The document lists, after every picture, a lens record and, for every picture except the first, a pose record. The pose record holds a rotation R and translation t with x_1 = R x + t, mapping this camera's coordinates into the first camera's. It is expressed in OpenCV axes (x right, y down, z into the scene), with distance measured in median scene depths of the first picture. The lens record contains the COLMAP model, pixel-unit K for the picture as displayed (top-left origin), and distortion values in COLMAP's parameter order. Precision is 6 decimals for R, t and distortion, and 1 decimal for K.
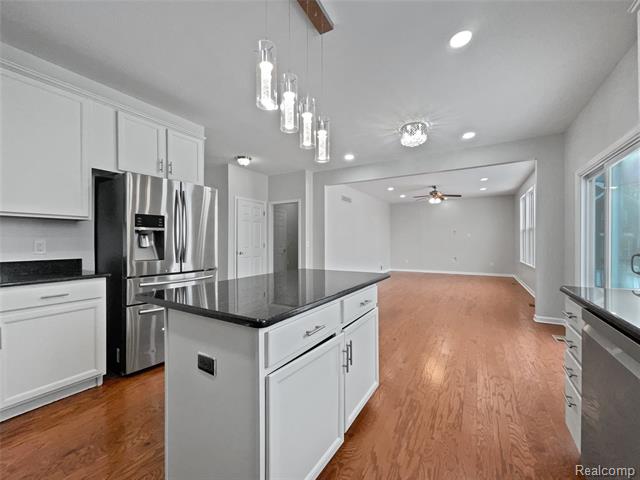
lens RADIAL K [[261.5, 0, 320.3], [0, 261.5, 242.2], [0, 0, 1]] dist [0.000529, 0.000004]
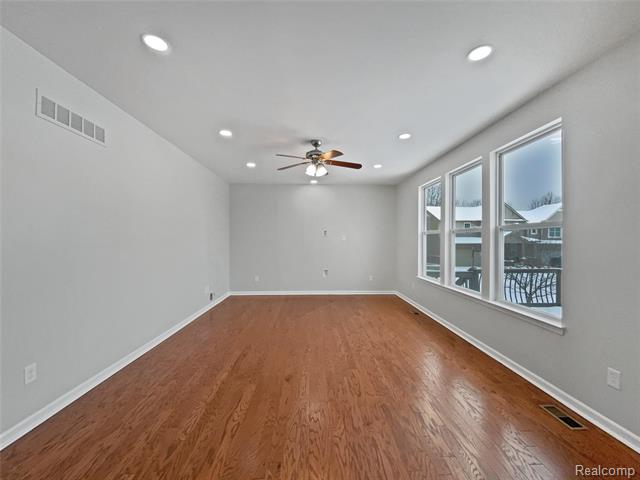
lens RADIAL K [[261.5, 0, 320.6], [0, 261.5, 239.9], [0, 0, 1]] dist [0.000529, 0.000004]
pose [[0.838400, 0.006500, 0.545017, 0.172062], [-0.008113, 0.999967, 0.000553, -0.026407], [-0.544995, -0.004885, 0.838425, 0.569608]]
